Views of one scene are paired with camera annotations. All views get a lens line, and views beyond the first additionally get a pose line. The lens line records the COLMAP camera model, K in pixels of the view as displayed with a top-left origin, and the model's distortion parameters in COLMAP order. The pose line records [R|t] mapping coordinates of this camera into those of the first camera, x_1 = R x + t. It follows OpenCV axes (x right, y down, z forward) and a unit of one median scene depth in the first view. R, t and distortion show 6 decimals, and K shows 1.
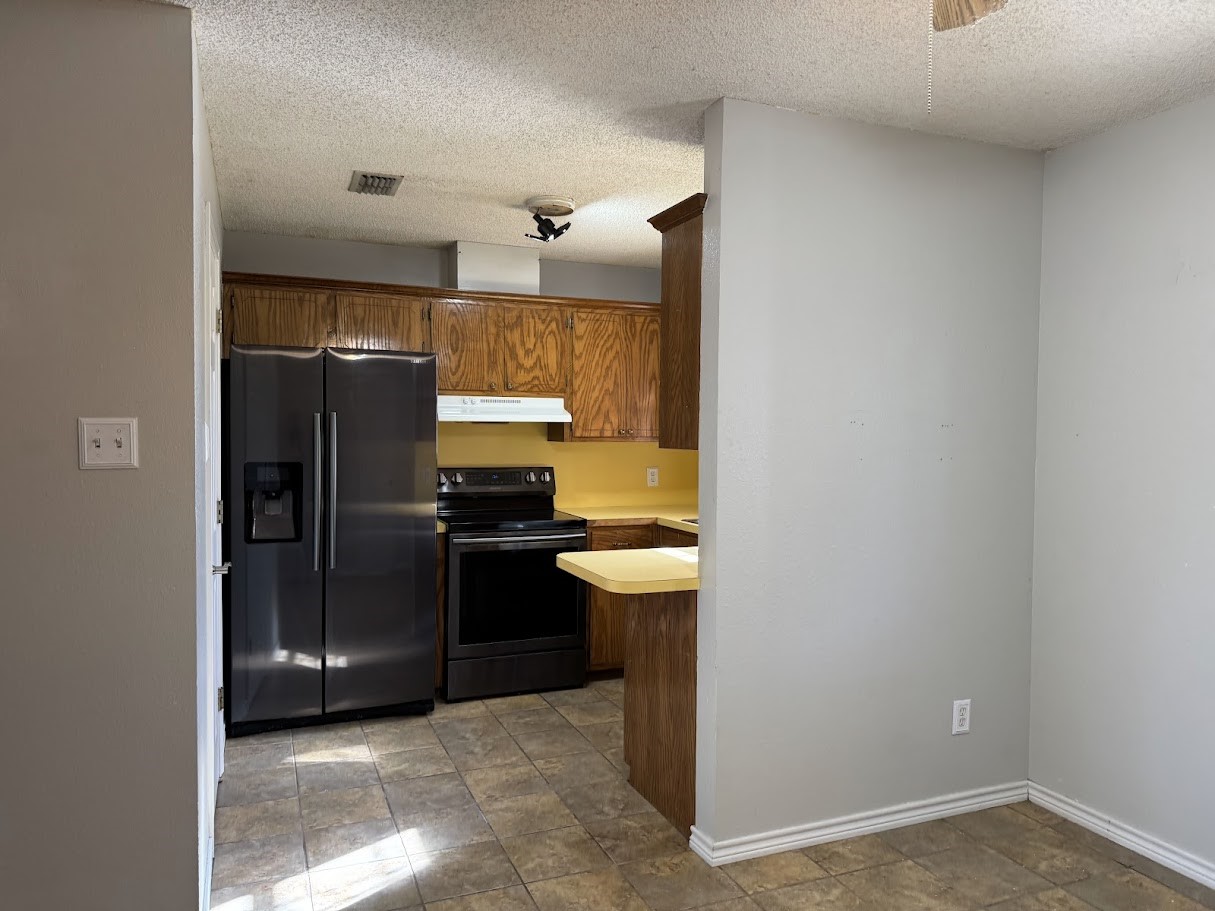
lens RADIAL K [[851.1, 0, 607.5], [0, 851.1, 455.5], [0, 0, 1]] dist [0.052014, -0.057795]
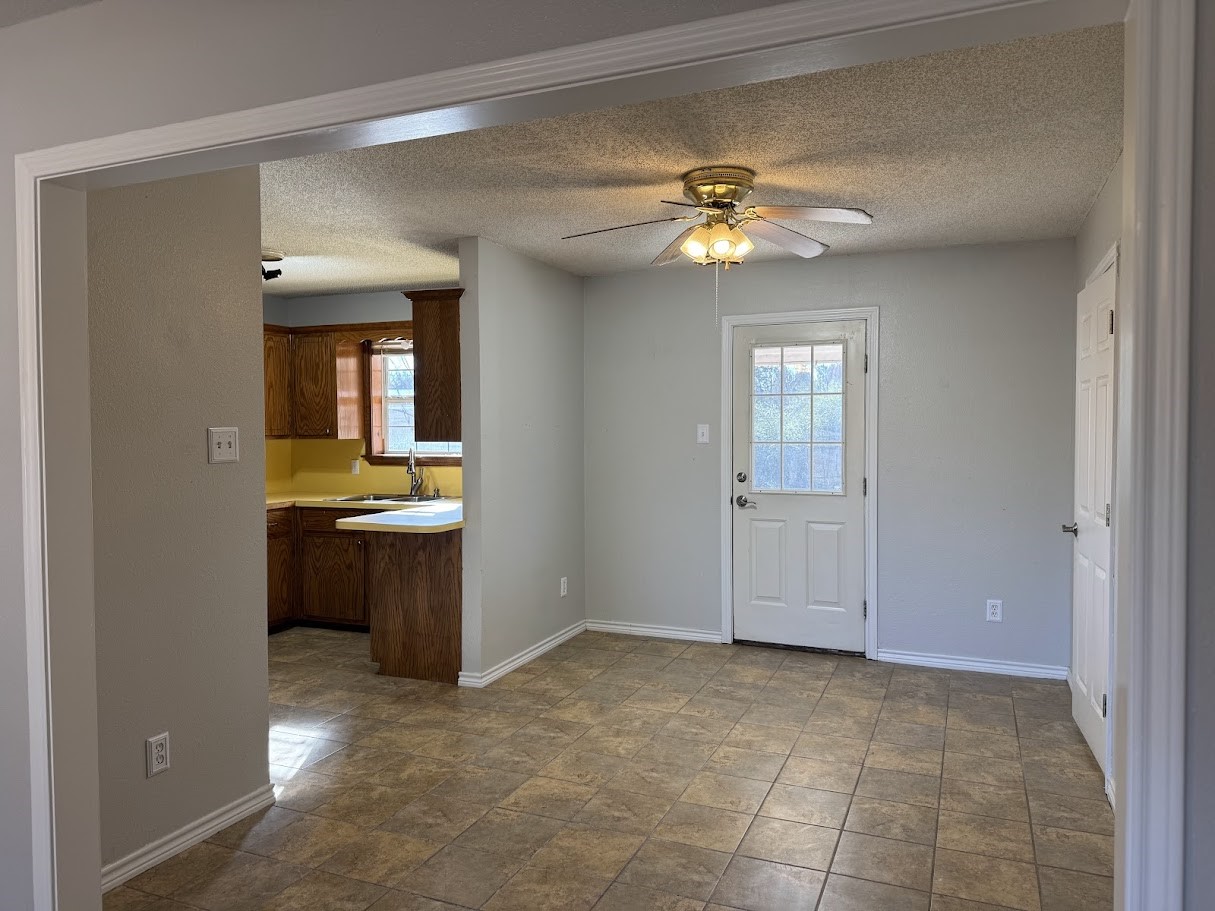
lens RADIAL K [[851.1, 0, 607.5], [0, 851.1, 455.5], [0, 0, 1]] dist [0.052014, -0.057795]
pose [[0.700626, -0.033771, 0.712729, -0.842802], [0.031637, 0.999367, 0.016253, 0.000863], [-0.712827, 0.011162, 0.701252, -0.345076]]
